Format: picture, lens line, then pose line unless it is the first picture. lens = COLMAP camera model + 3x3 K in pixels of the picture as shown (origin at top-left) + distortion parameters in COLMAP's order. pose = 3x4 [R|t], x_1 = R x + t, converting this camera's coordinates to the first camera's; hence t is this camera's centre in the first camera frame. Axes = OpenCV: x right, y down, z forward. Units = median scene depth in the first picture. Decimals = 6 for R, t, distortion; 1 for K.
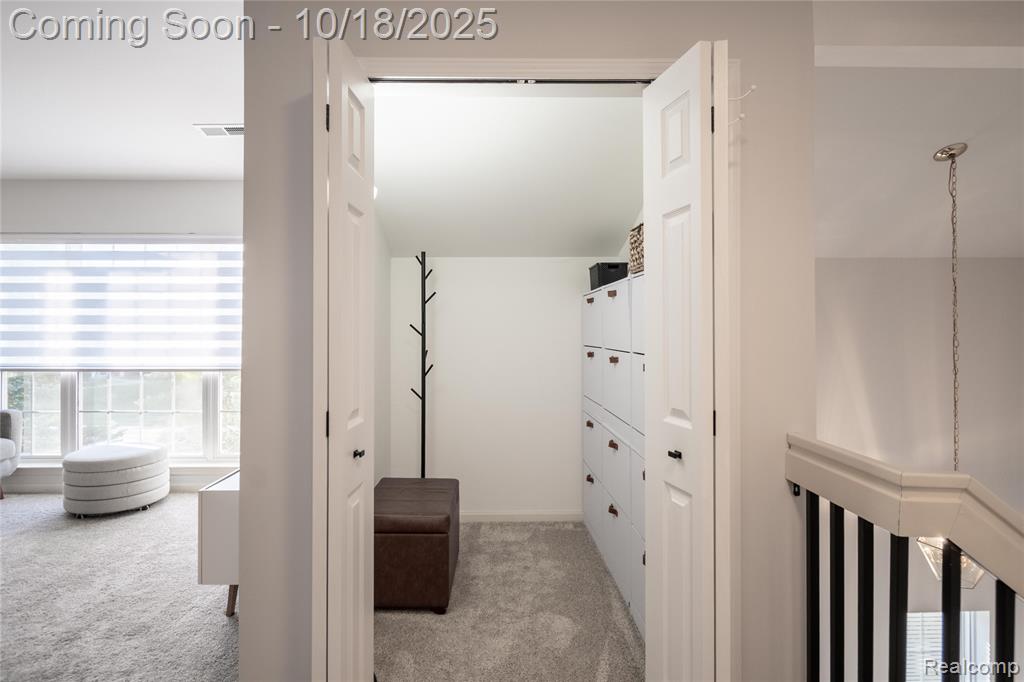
lens RADIAL K [[530.4, 0, 498.3], [0, 530.4, 328.6], [0, 0, 1]] dist [0.002493, -0.002342]
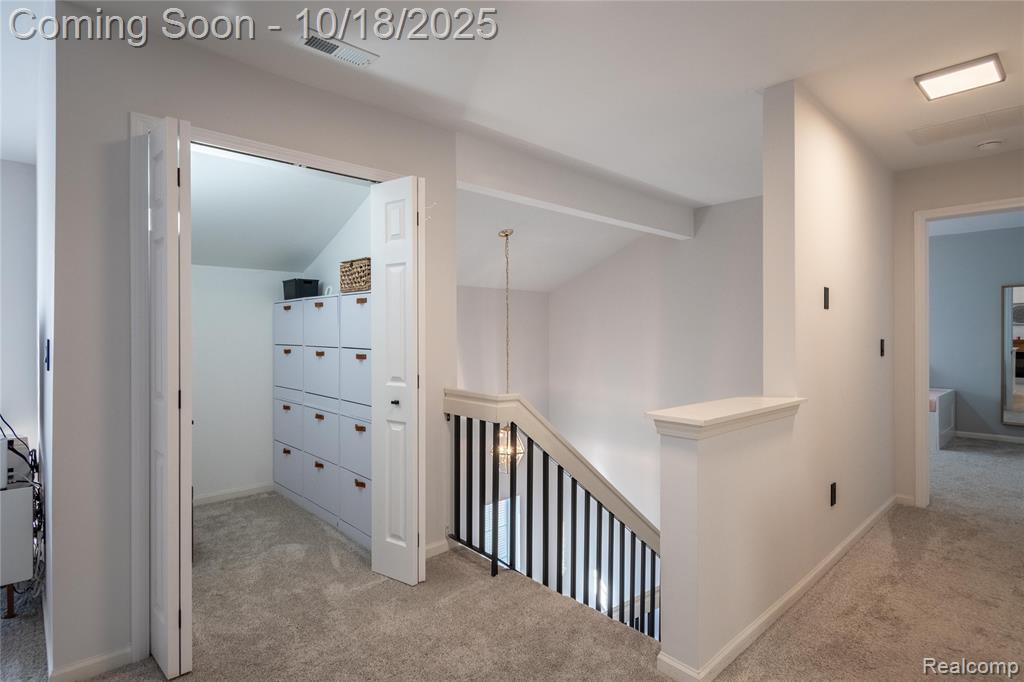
lens RADIAL K [[530.4, 0, 498.3], [0, 530.4, 328.6], [0, 0, 1]] dist [0.002493, -0.002342]
pose [[0.755107, 0.006105, 0.655573, -0.373215], [-0.003931, 0.999981, -0.004785, -0.000640], [-0.655590, 0.001037, 0.755117, -0.368033]]
